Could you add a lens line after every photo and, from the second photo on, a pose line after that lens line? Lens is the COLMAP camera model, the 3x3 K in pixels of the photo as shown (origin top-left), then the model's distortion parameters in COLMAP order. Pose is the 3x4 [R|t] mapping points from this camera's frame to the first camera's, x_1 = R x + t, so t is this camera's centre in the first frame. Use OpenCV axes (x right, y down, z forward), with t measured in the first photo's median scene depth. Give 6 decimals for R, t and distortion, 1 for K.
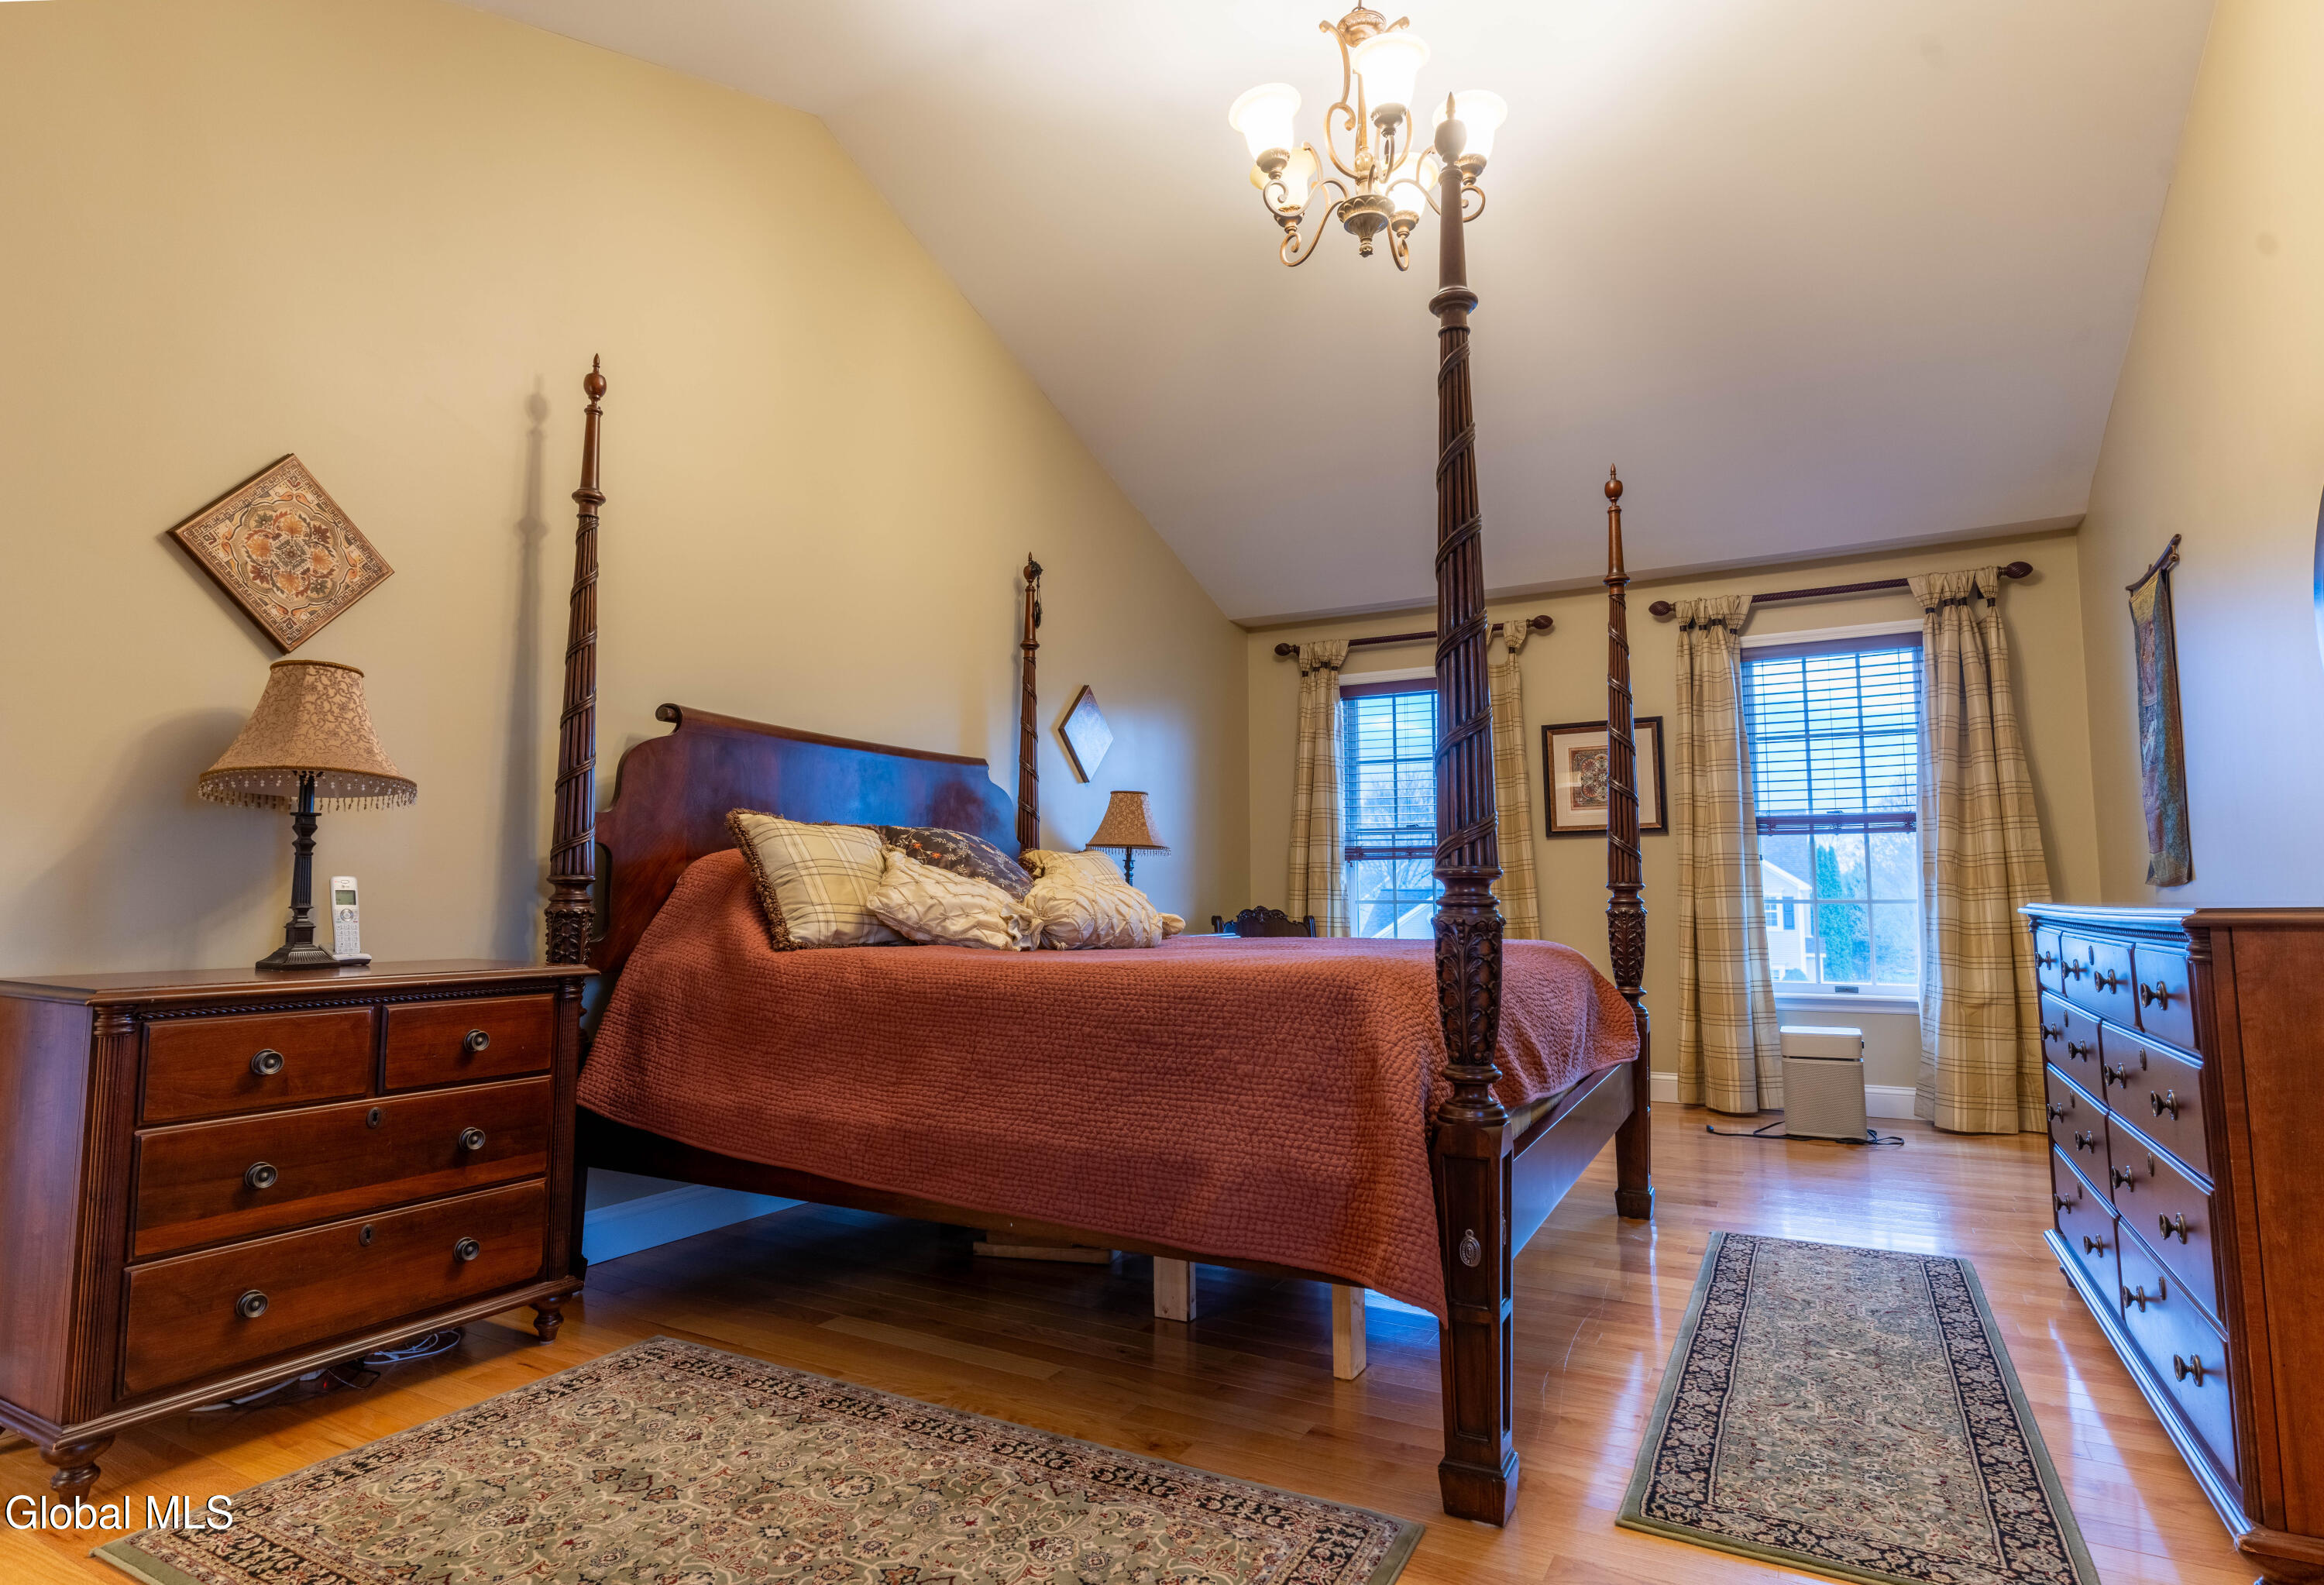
lens RADIAL K [[1246.9, 0, 1125.5], [0, 1246.9, 788.6], [0, 0, 1]] dist [-0.002646, -0.000535]
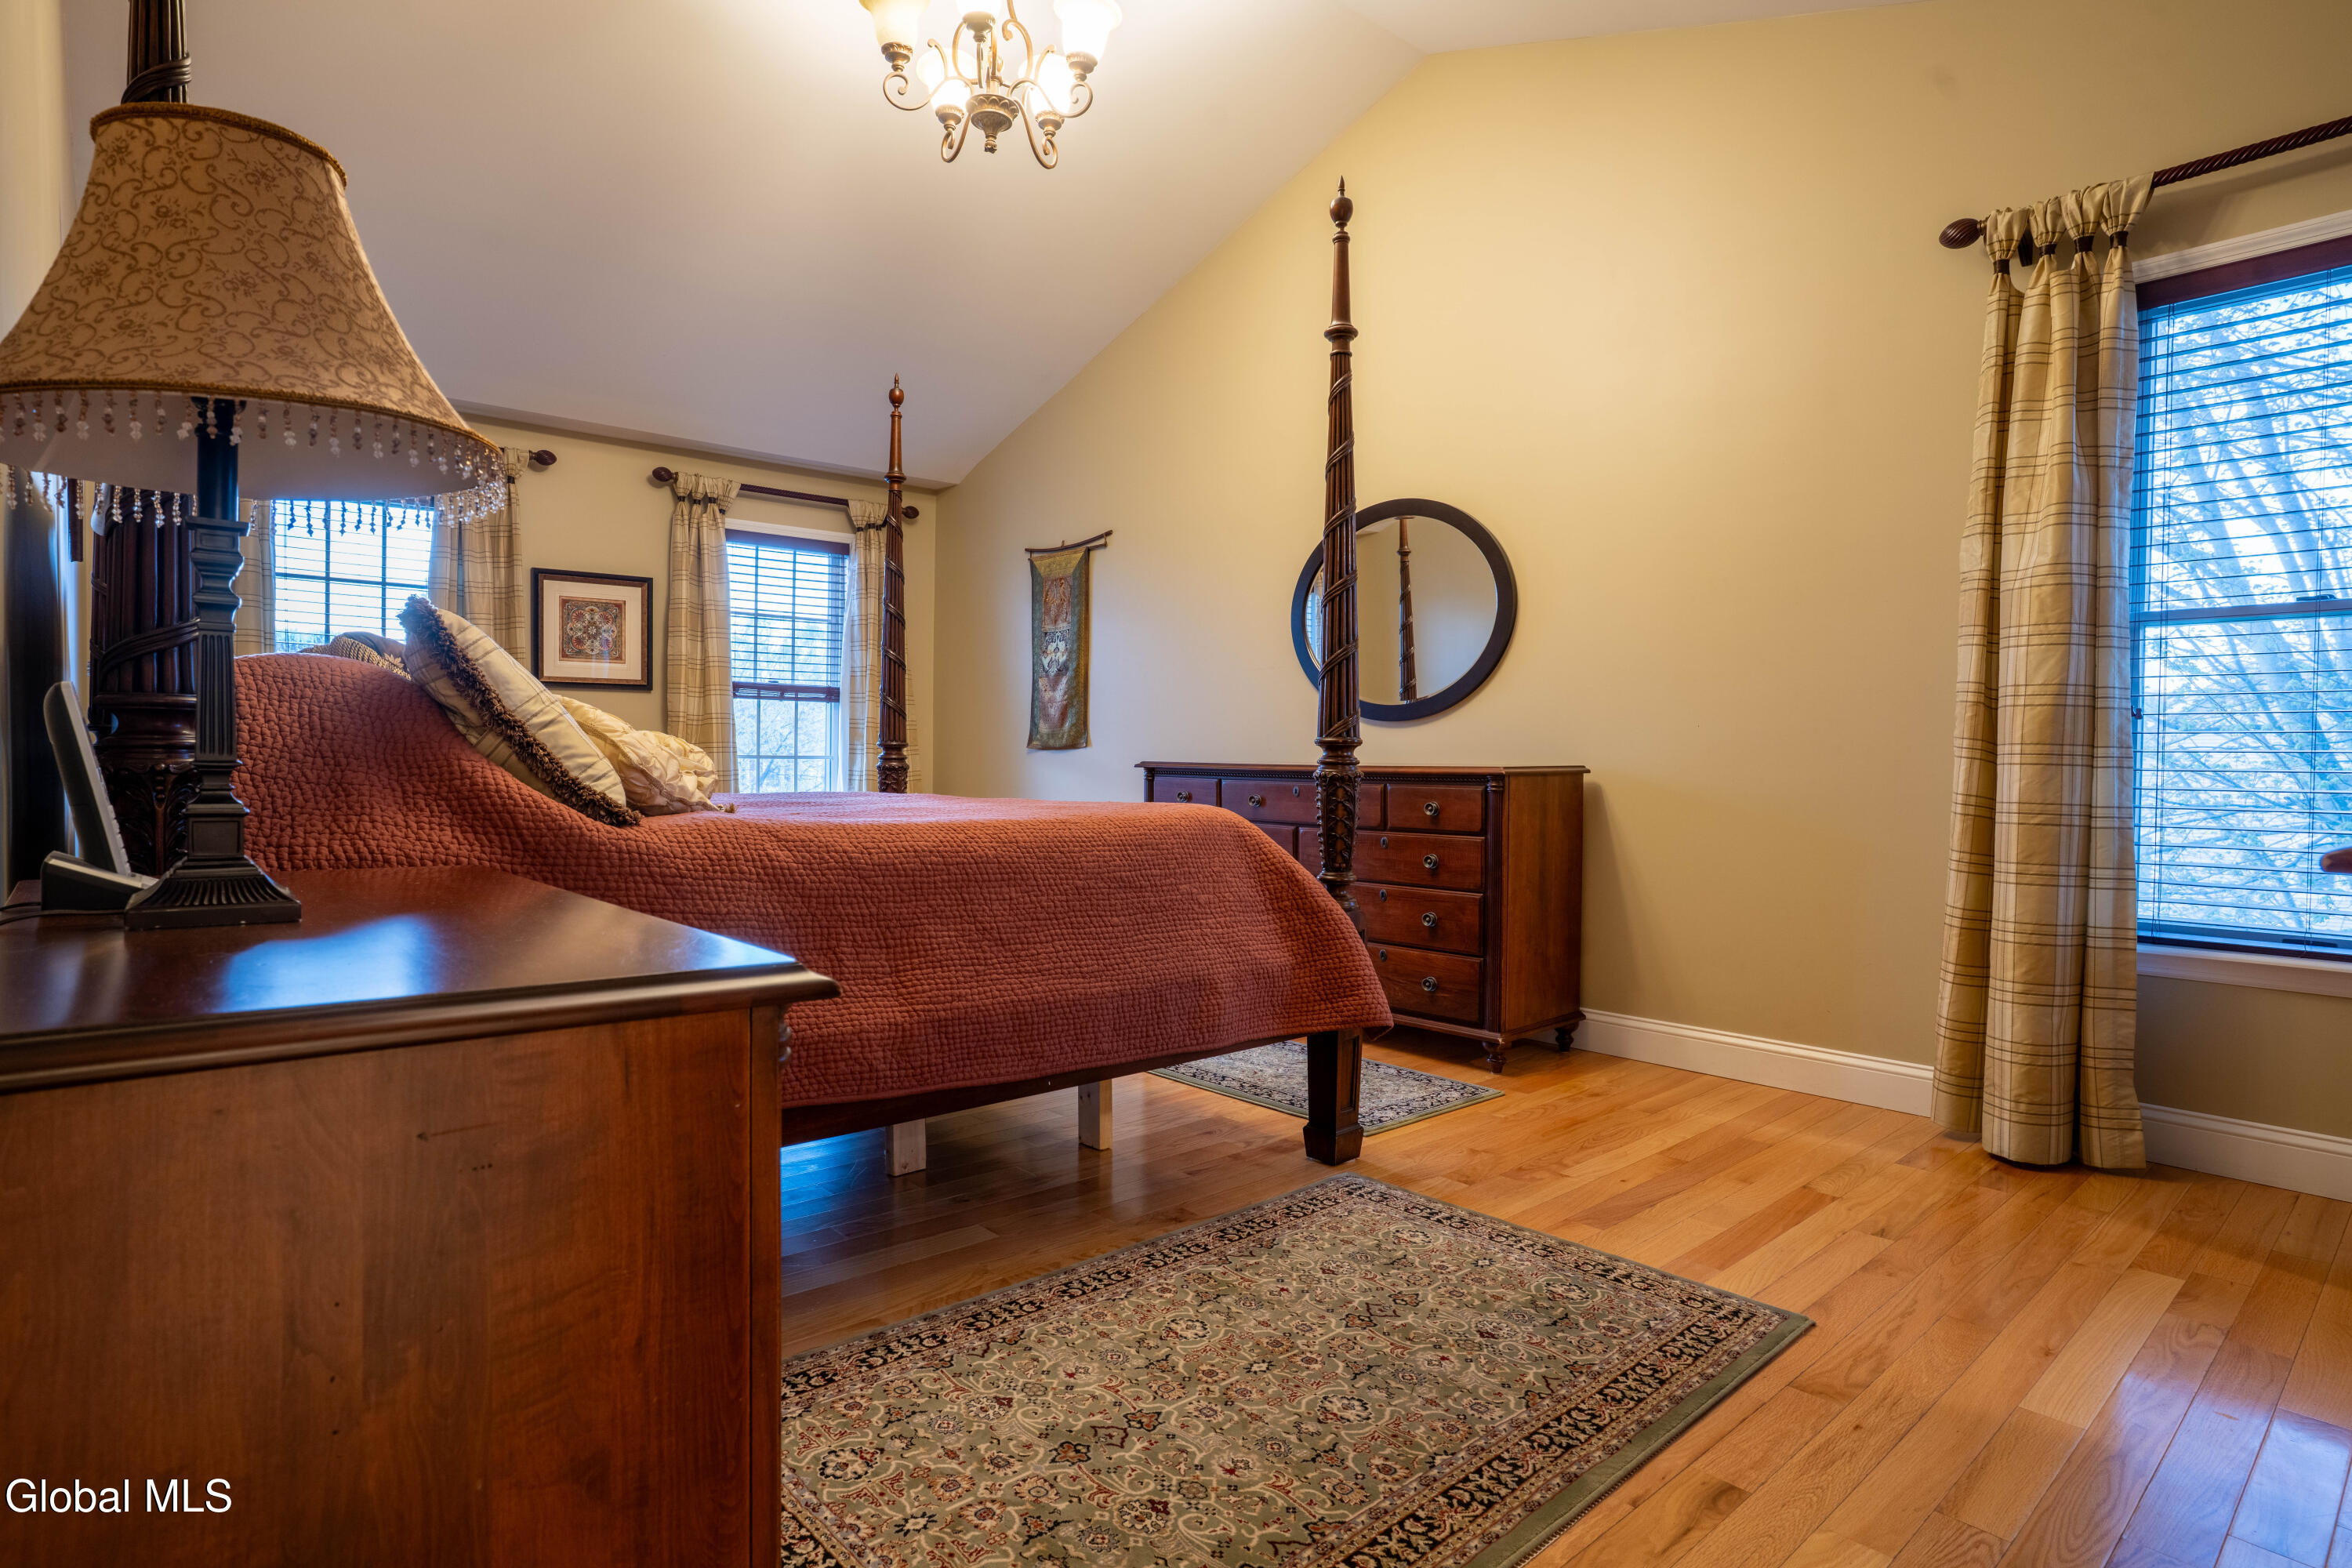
lens RADIAL K [[1232.6, 0, 1176.0], [0, 1232.6, 784.0], [0, 0, 1]] dist [-0.075538, 0.043588]
pose [[0.311440, -0.014069, 0.950162, -0.688106], [-0.095914, 0.994319, 0.046161, 0.041473], [-0.945413, -0.105511, 0.308321, 0.441759]]
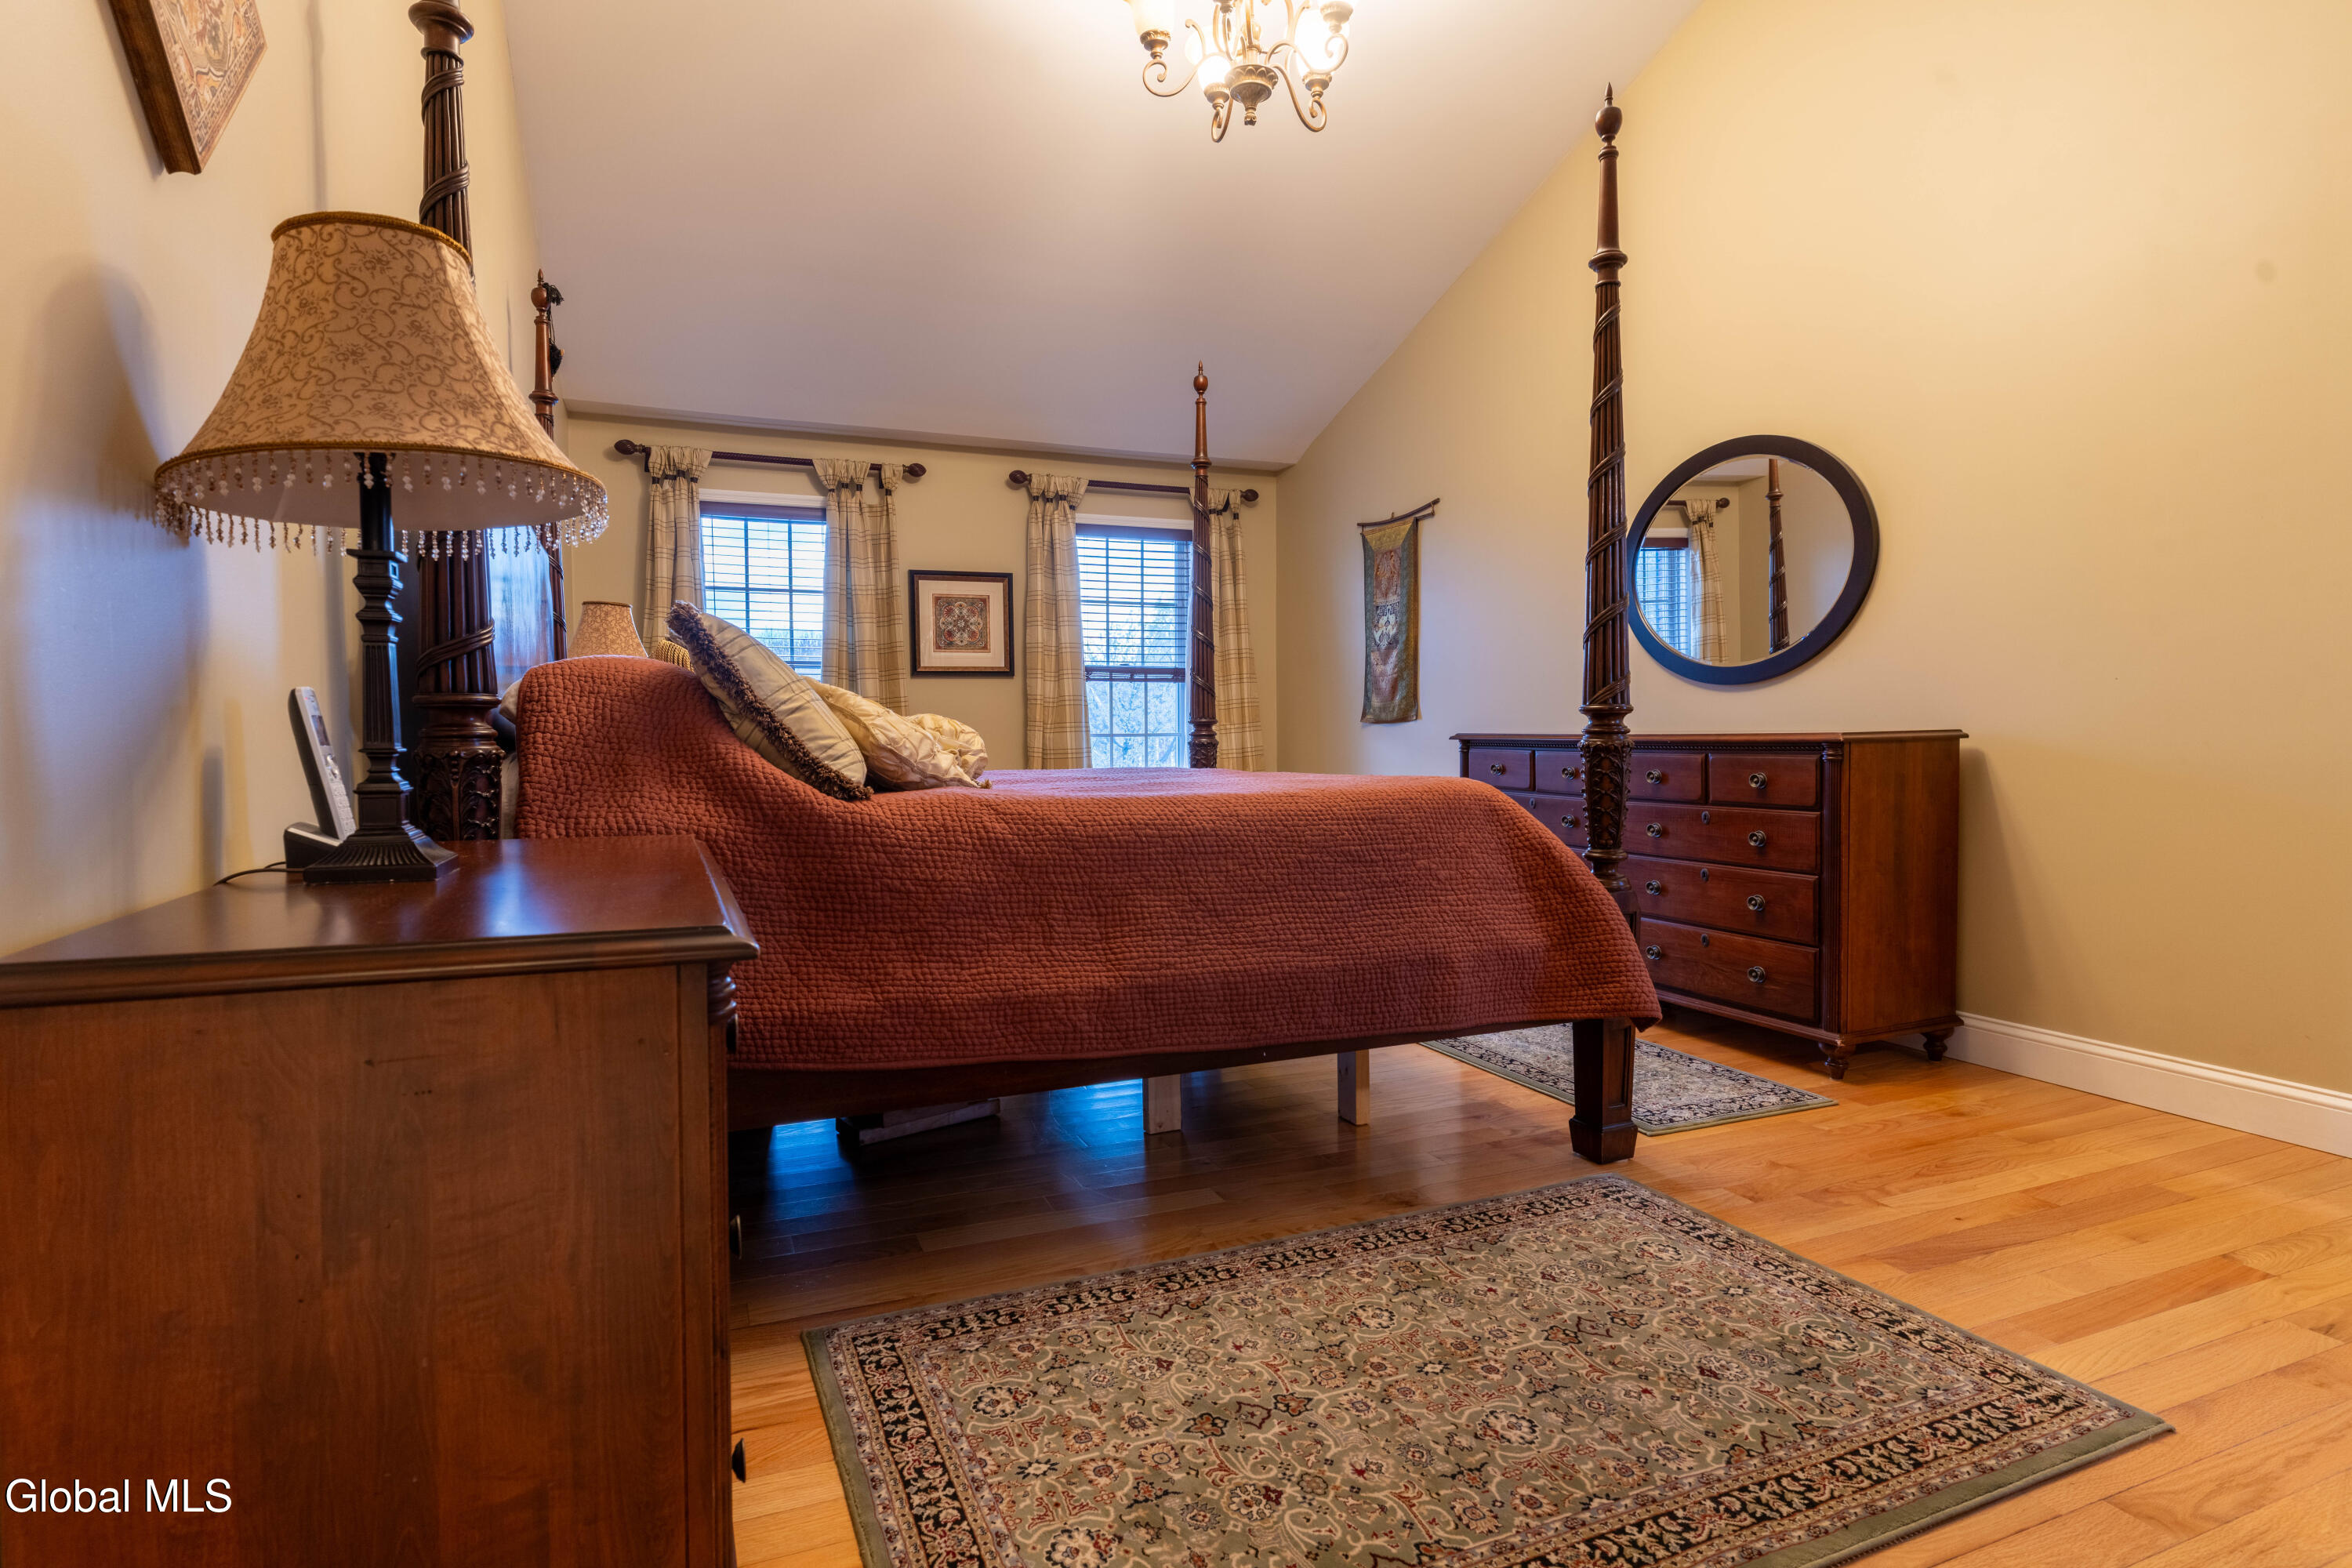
lens RADIAL K [[1206.0, 0, 1172.6], [0, 1206.0, 784.0], [0, 0, 1]] dist [-0.004235, 0.001101]
pose [[0.603509, -0.036543, 0.796518, -0.630490], [-0.064706, 0.993410, 0.094603, 0.033341], [-0.794726, -0.108633, 0.597167, 0.353388]]
